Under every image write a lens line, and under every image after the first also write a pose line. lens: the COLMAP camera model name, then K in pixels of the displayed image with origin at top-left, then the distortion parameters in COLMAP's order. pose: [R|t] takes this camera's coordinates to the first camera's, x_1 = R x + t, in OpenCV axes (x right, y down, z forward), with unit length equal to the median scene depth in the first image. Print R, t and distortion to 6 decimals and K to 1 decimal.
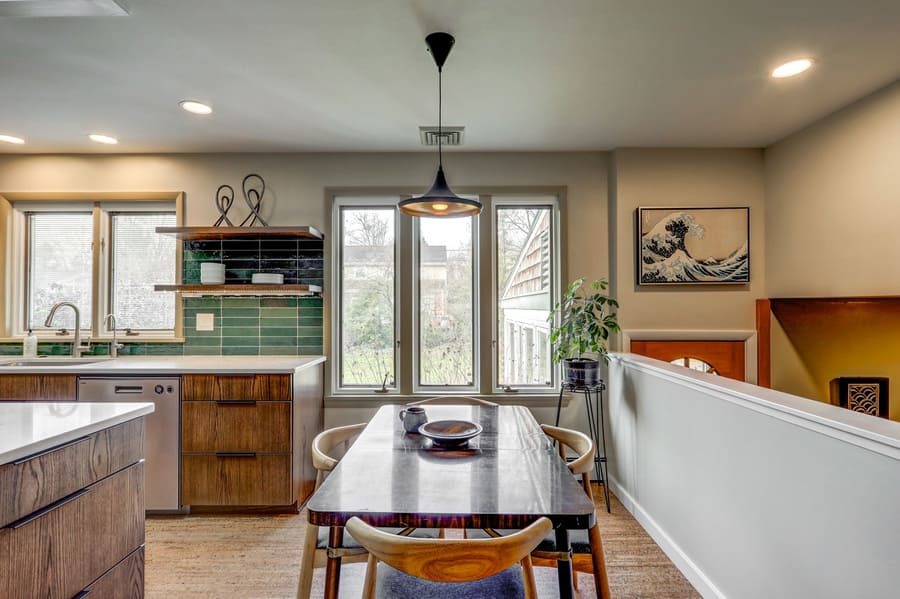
lens RADIAL K [[438.0, 0, 452.2], [0, 438.0, 300.2], [0, 0, 1]] dist [0.001107, 0.001018]
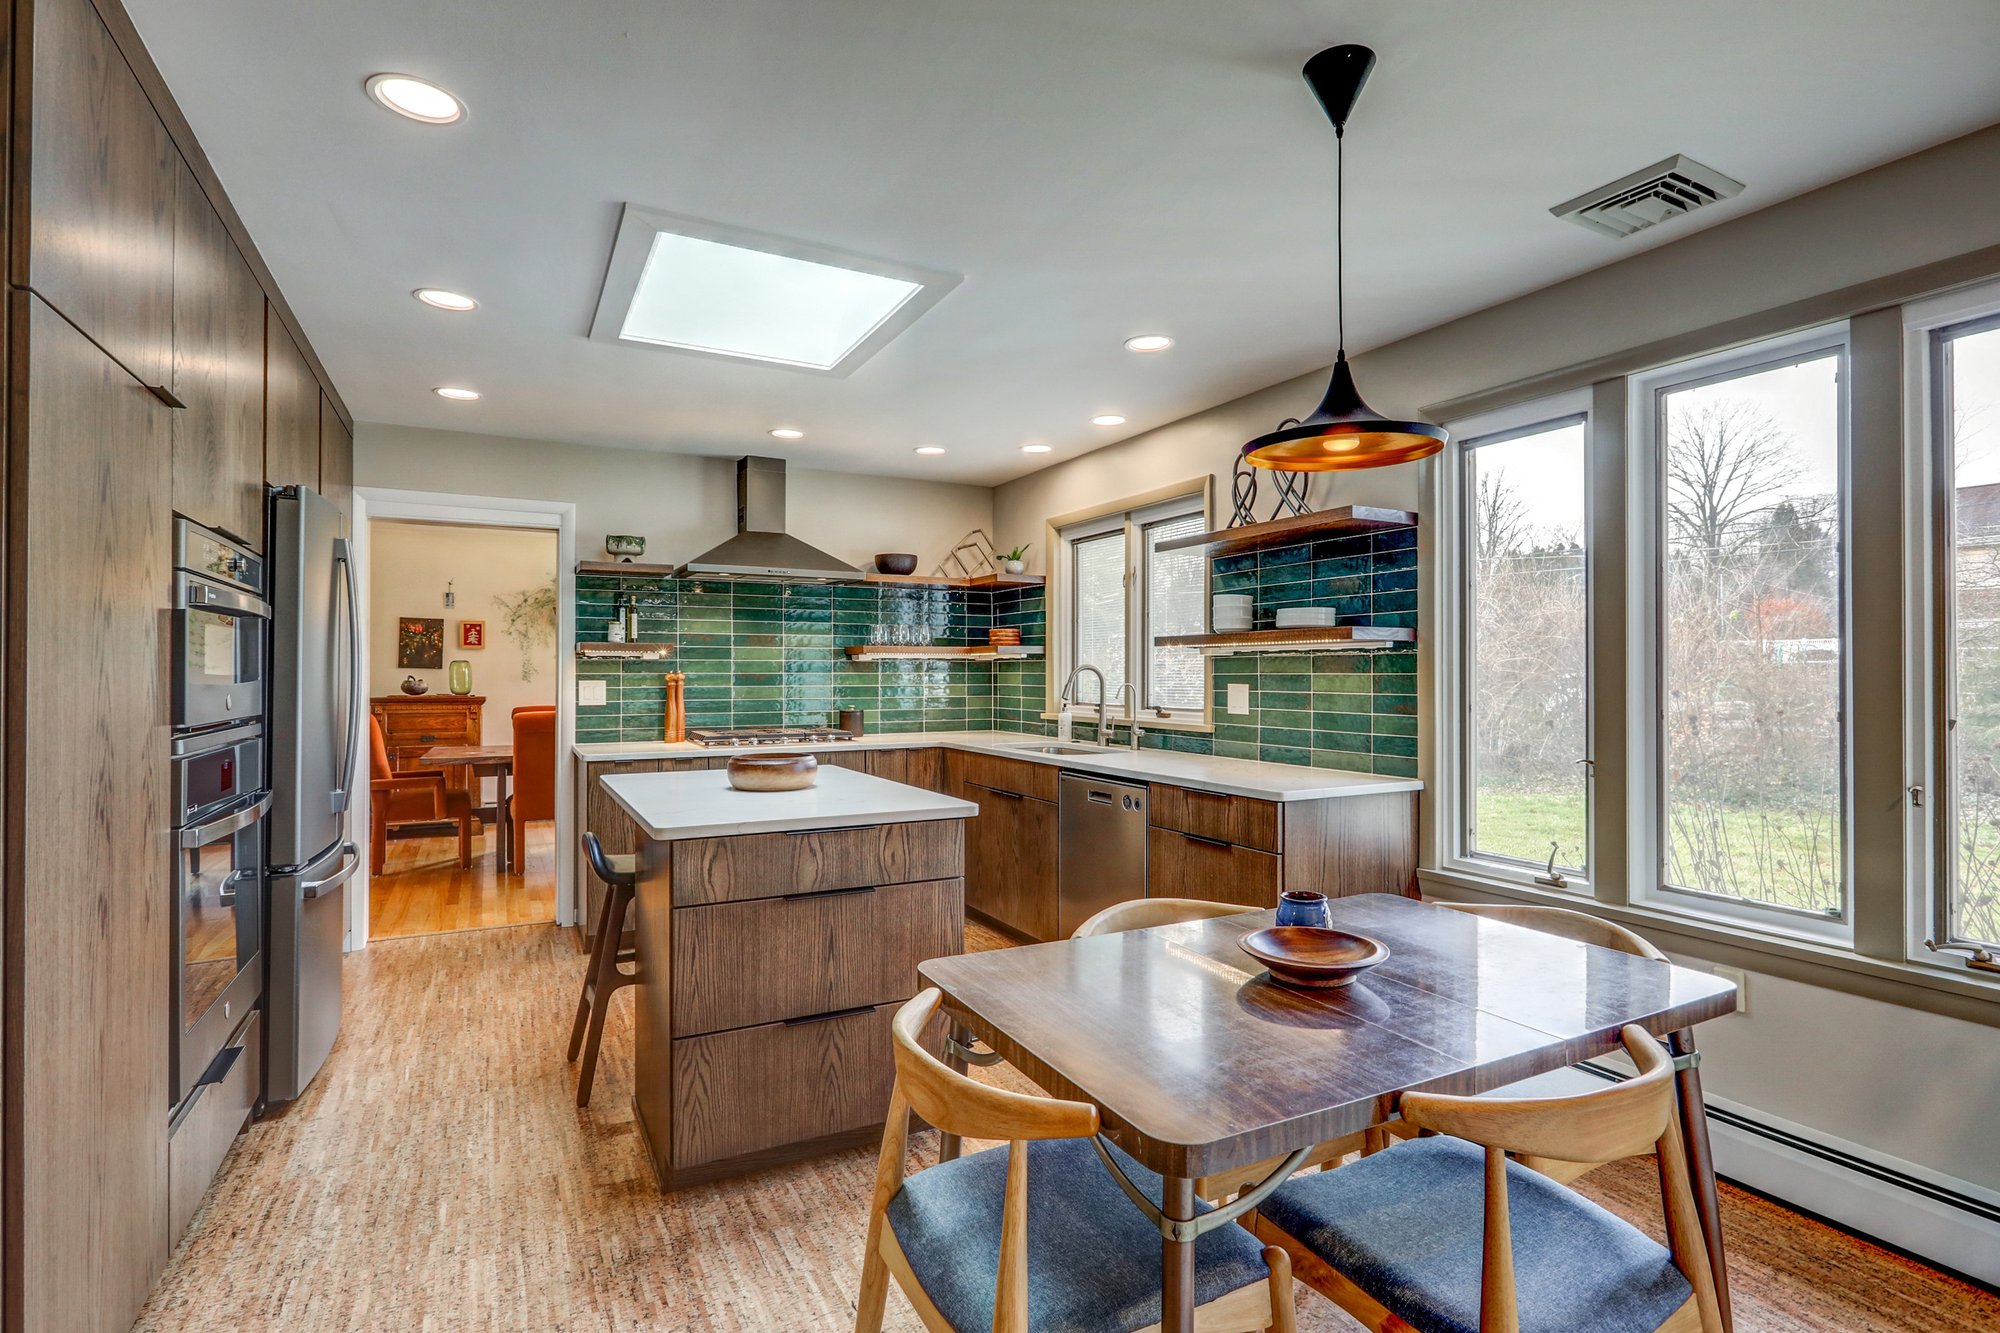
lens RADIAL K [[967.7, 0, 1000.0], [0, 967.7, 666.5], [0, 0, 1]] dist [-0.000279, 0.000133]
pose [[0.480809, -0.004012, -0.876816, 0.383592], [0.012323, 0.999922, 0.002183, 0.001464], [0.876739, -0.011855, 0.480821, 0.135338]]
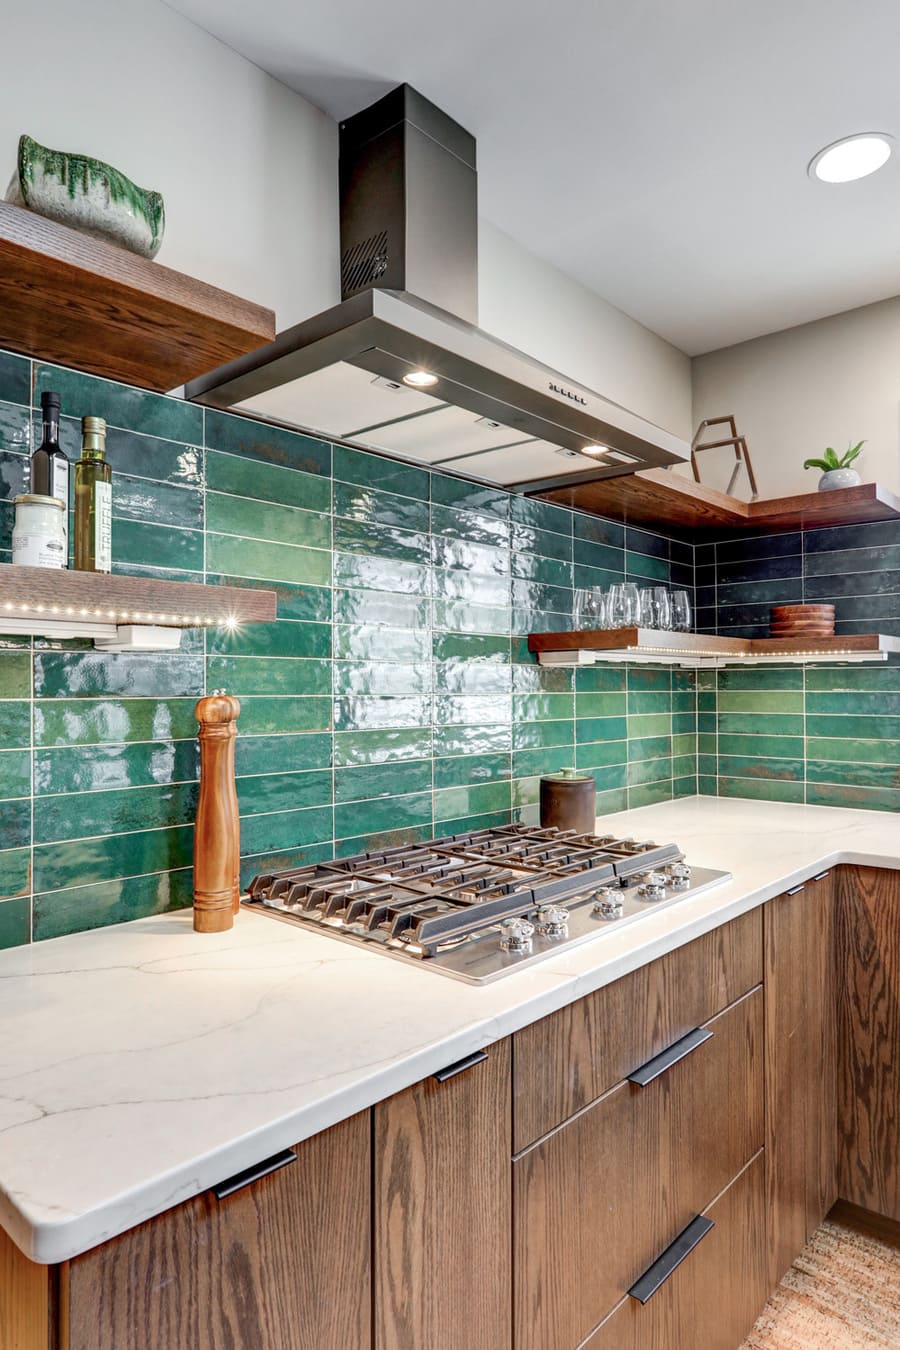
lens RADIAL K [[805.1, 0, 444.4], [0, 805.1, 680.7], [0, 0, 1]] dist [-0.002753, 0.000395]
pose [[0.746650, -0.006105, -0.665189, -0.885658], [0.011108, 0.999933, 0.003291, 0.001239], [0.665124, -0.009846, 0.746668, 0.200642]]
